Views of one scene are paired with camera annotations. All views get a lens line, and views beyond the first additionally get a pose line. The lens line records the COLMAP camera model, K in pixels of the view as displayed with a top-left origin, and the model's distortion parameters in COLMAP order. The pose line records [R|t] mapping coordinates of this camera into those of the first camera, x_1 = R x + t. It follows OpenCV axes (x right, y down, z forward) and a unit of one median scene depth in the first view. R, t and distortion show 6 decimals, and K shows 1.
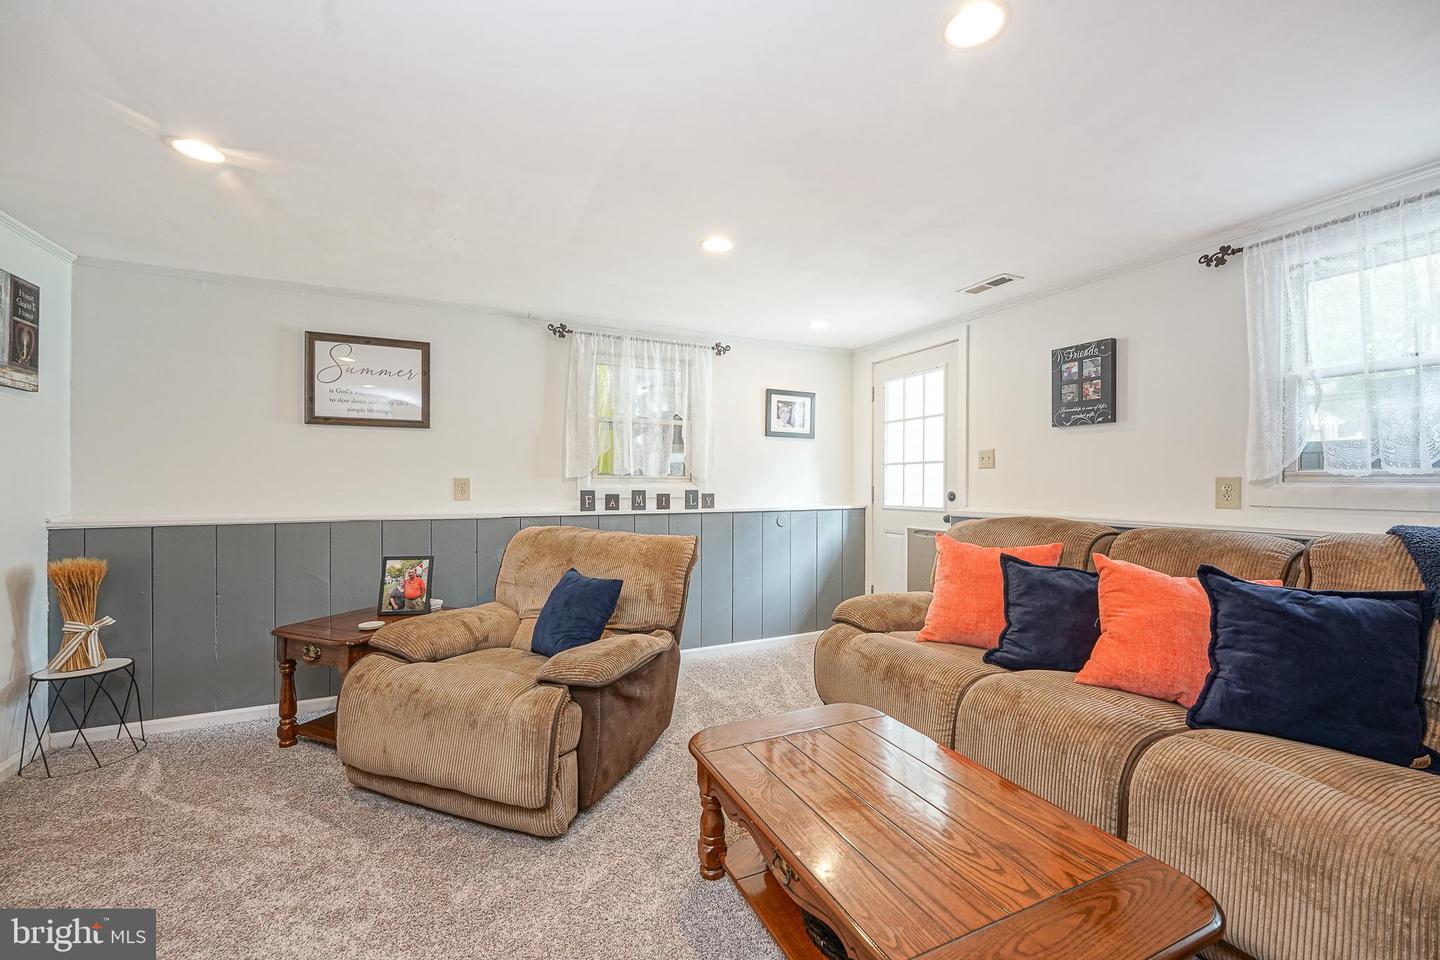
lens RADIAL K [[594.1, 0, 700.7], [0, 594.1, 483.5], [0, 0, 1]] dist [-0.003923, 0.000961]
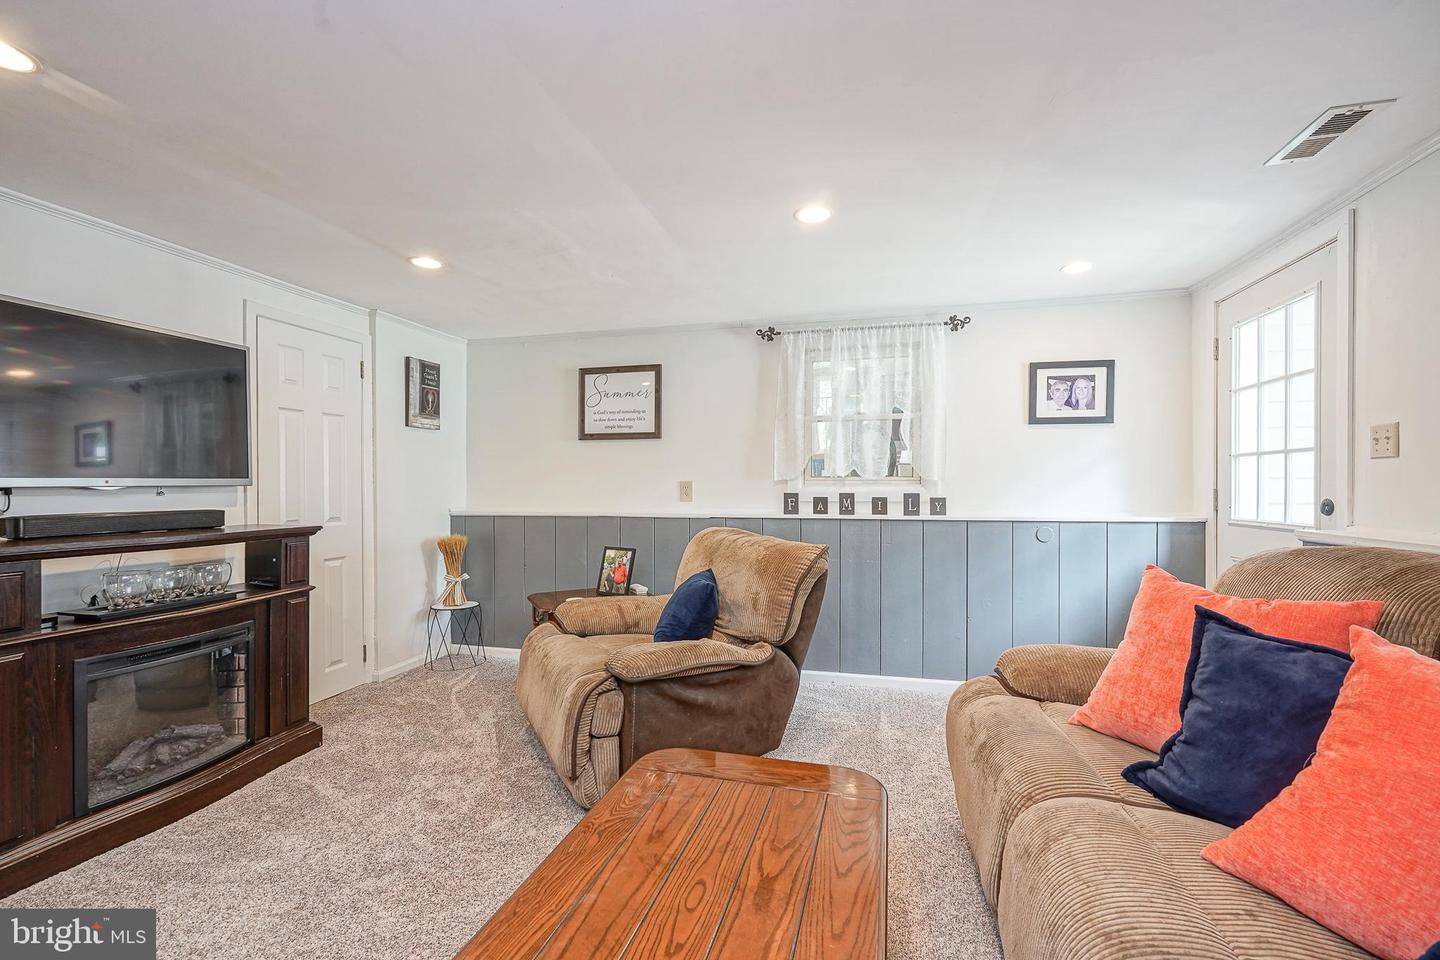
lens RADIAL K [[594.1, 0, 689.7], [0, 594.1, 484.5], [0, 0, 1]] dist [-0.003923, 0.000961]
pose [[0.765857, -0.002454, -0.643006, 0.341940], [0.001881, 0.999997, -0.001577, -0.001247], [0.643008, -0.000002, 0.765859, 0.158327]]
